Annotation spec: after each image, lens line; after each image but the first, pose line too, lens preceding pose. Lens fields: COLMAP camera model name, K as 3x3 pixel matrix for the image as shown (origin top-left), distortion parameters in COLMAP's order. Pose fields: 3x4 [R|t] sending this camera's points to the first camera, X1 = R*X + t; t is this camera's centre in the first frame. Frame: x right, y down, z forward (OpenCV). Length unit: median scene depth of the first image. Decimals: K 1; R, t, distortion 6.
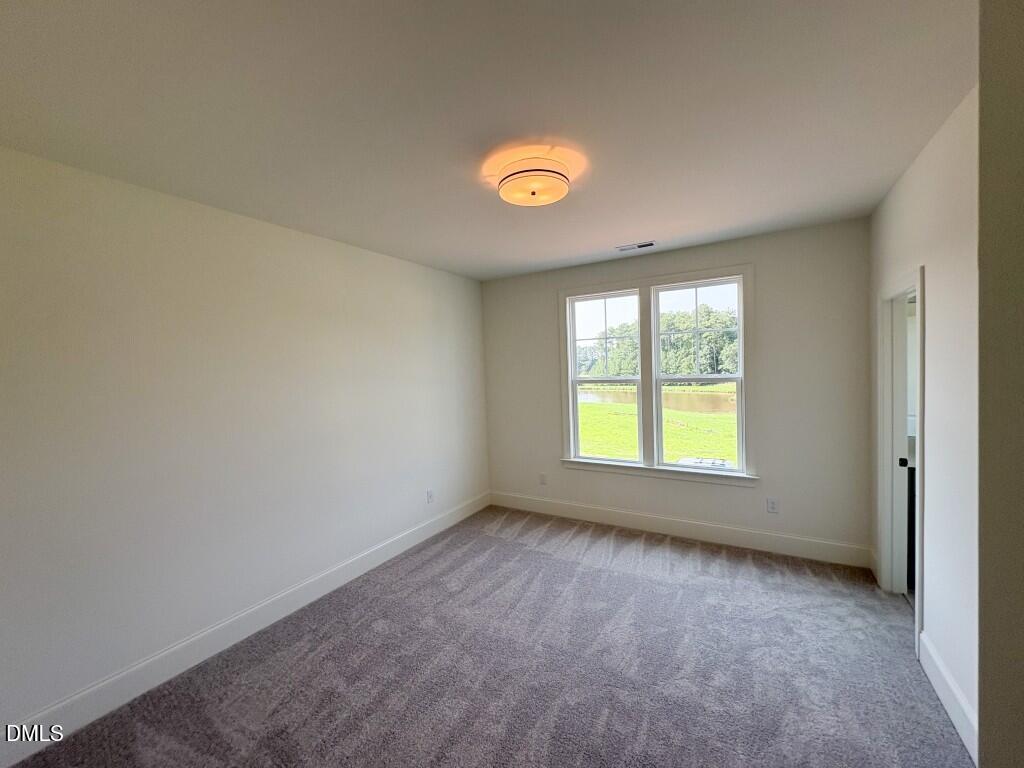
lens RADIAL K [[418.2, 0, 512.0], [0, 418.2, 384.0], [0, 0, 1]] dist [-0.000608, -0.000230]
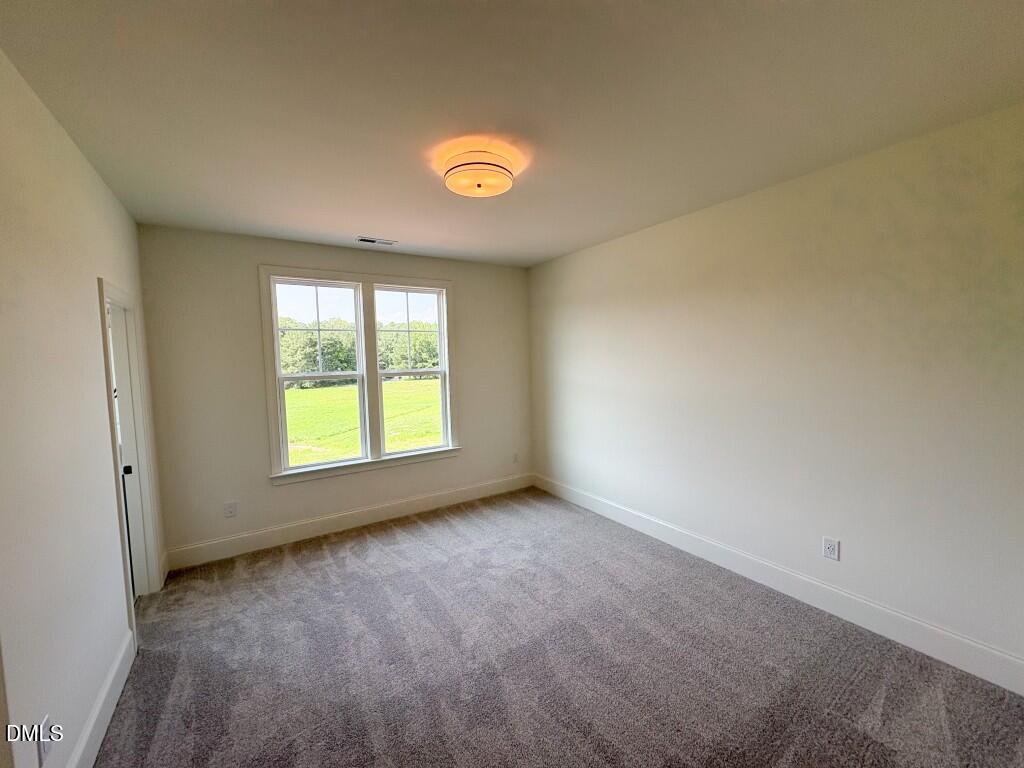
lens RADIAL K [[406.4, 0, 512.0], [0, 406.4, 384.0], [0, 0, 1]] dist [0.000100, 0.000177]
pose [[0.442140, -0.038472, 0.896121, -0.432123], [0.040556, 0.998915, 0.022875, 0.004050], [-0.896029, 0.026229, 0.443220, 0.266833]]
